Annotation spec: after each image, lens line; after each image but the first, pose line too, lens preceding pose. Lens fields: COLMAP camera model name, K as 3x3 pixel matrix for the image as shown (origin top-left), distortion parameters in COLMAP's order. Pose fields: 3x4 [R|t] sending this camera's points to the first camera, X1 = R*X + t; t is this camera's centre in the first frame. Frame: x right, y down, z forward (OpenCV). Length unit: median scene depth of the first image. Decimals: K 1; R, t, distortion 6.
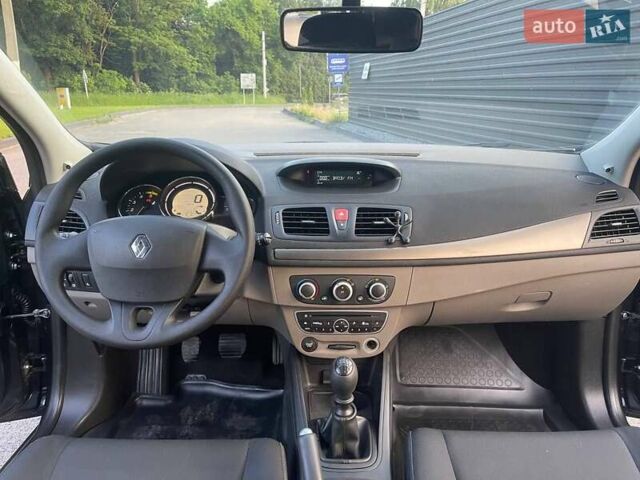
lens RADIAL K [[483.5, 0, 320.0], [0, 483.5, 240.0], [0, 0, 1]] dist [0.074489, -0.107359]
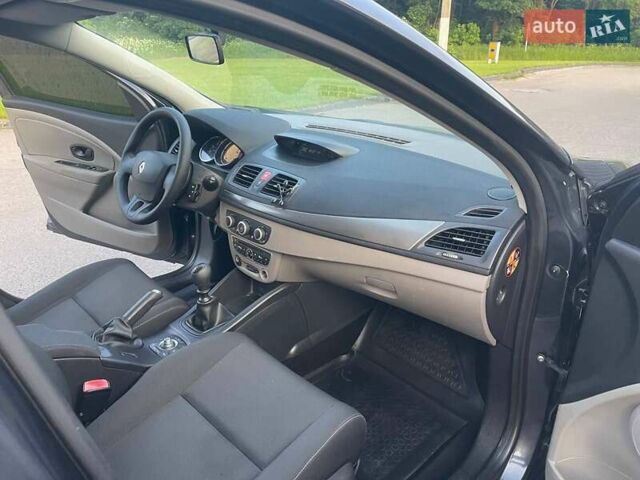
lens RADIAL K [[483.5, 0, 320.0], [0, 483.5, 240.0], [0, 0, 1]] dist [0.074489, -0.107359]
pose [[0.690285, 0.270177, -0.671201, 1.046413], [-0.211837, 0.962482, 0.169566, -0.133352], [0.691832, 0.025136, 0.721621, 0.124103]]
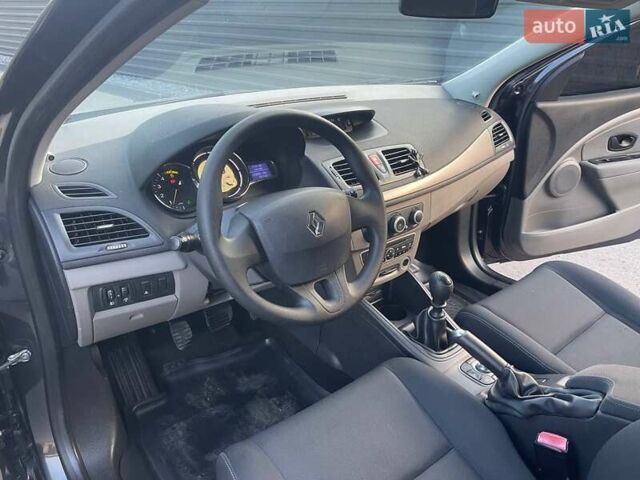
lens RADIAL K [[483.5, 0, 320.0], [0, 483.5, 240.0], [0, 0, 1]] dist [0.074489, -0.107359]
pose [[0.776356, -0.260386, 0.573995, -0.709476], [0.174645, 0.963889, 0.201040, -0.114718], [-0.605615, -0.055833, 0.793796, 0.163062]]
